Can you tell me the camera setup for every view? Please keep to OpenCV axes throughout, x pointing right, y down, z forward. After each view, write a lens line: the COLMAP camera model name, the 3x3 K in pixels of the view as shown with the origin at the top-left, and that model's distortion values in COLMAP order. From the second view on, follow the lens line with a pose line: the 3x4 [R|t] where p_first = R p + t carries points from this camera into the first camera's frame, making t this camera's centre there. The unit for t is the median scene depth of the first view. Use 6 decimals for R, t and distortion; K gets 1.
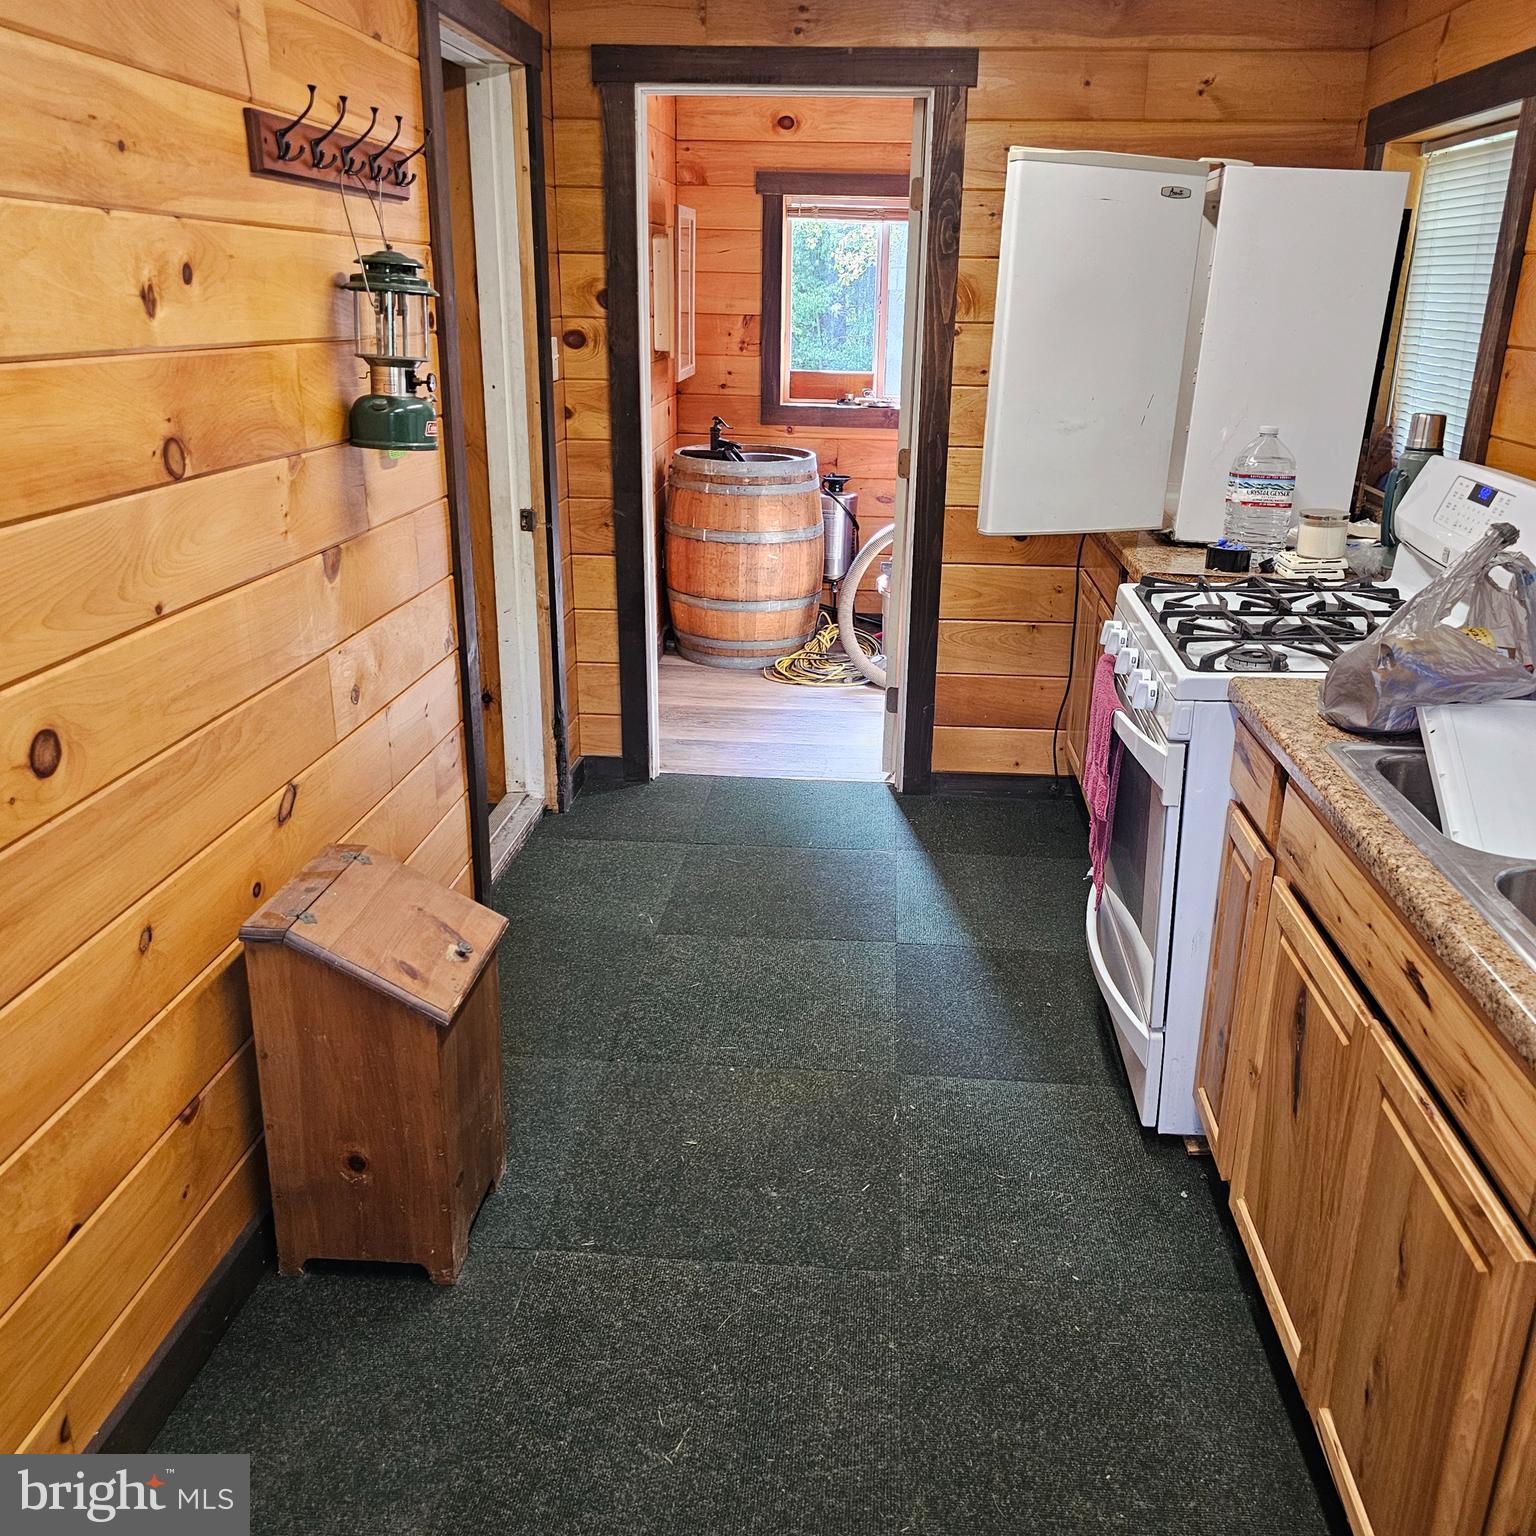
lens RADIAL K [[1366.1, 0, 768.0], [0, 1366.1, 768.0], [0, 0, 1]] dist [0.070555, -0.066530]
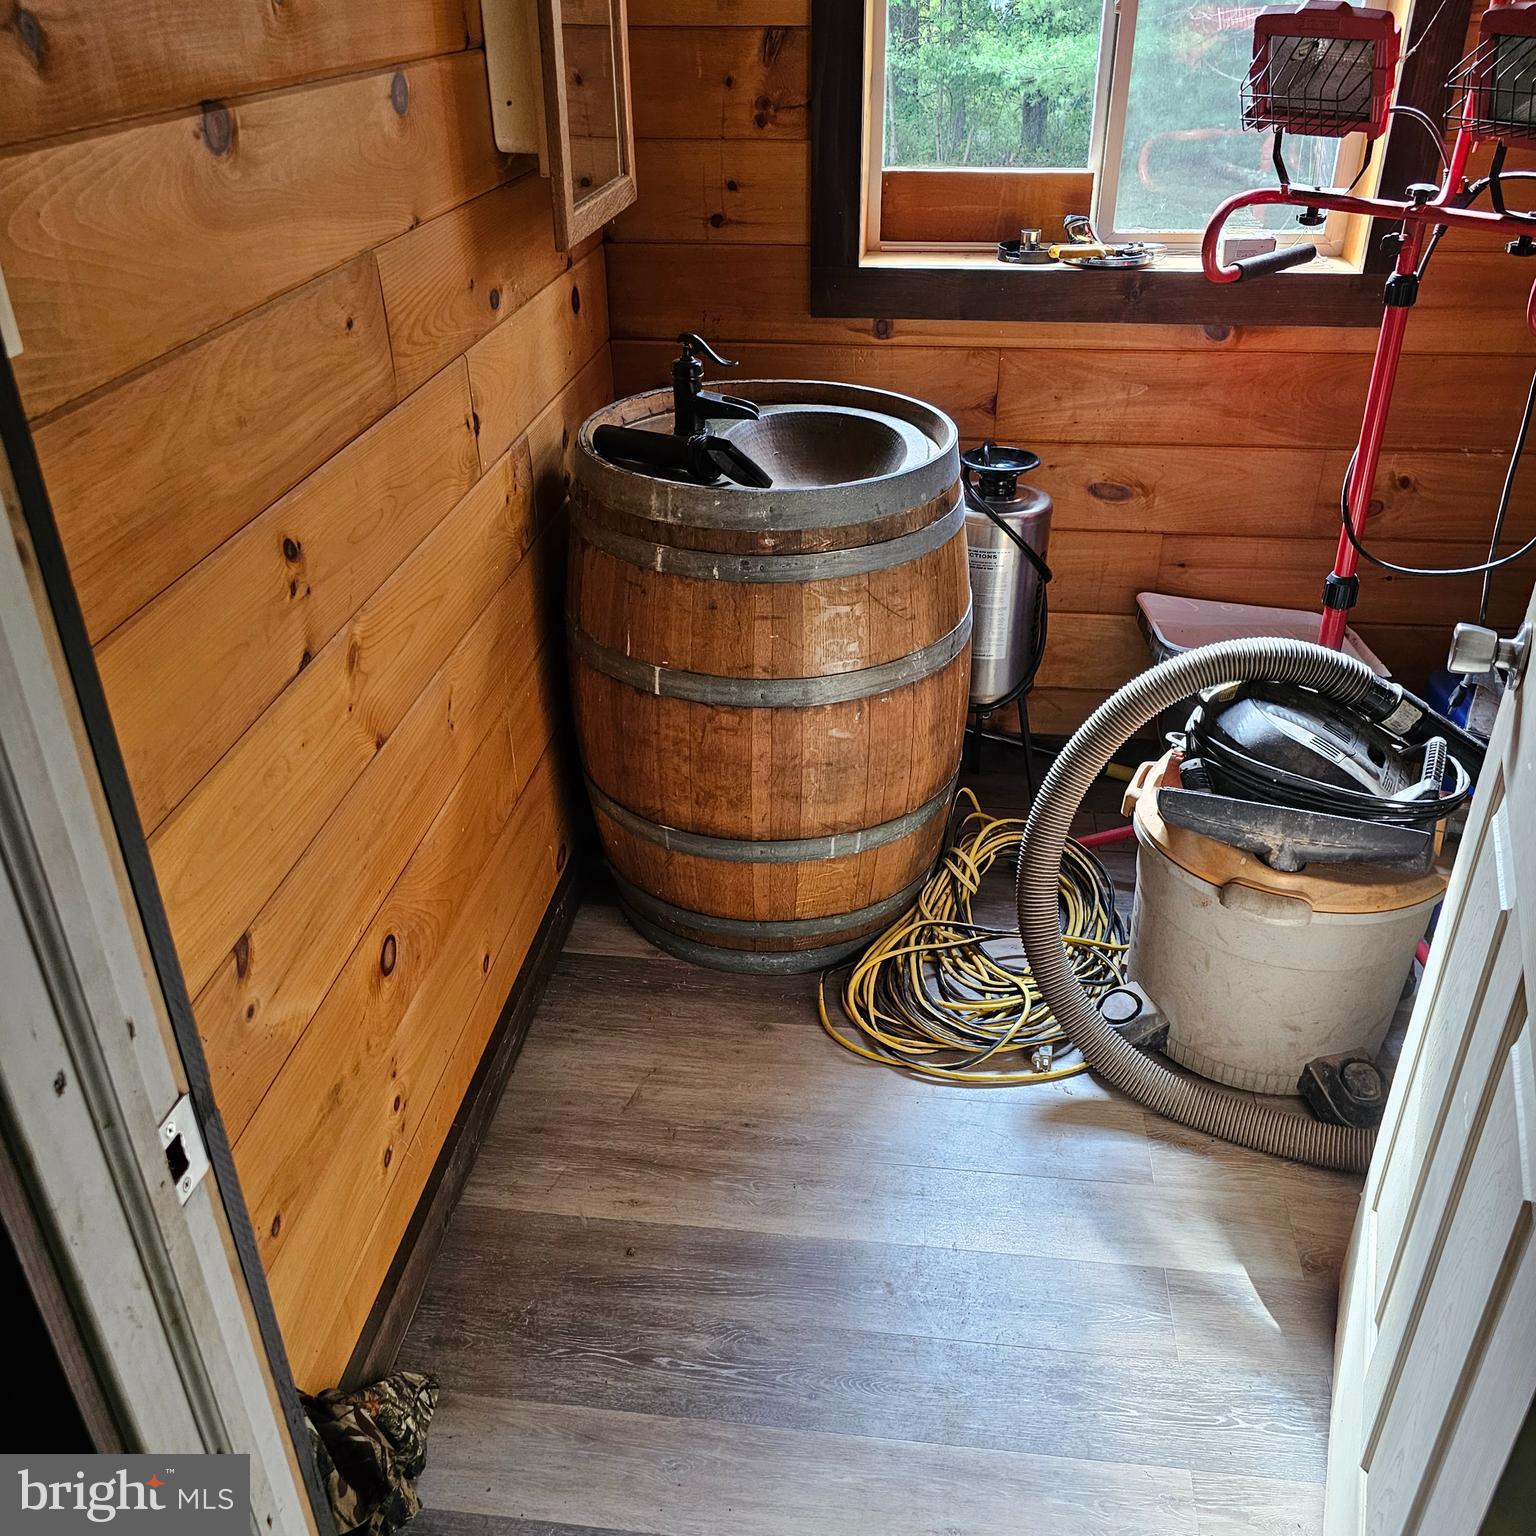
lens RADIAL K [[1385.4, 0, 768.0], [0, 1385.4, 768.0], [0, 0, 1]] dist [0.015319, 0.001564]
pose [[0.999020, -0.000730, -0.044247, 0.000094], [0.009187, 0.981501, 0.191239, -0.213135], [0.043289, -0.191458, 0.980546, 0.615655]]
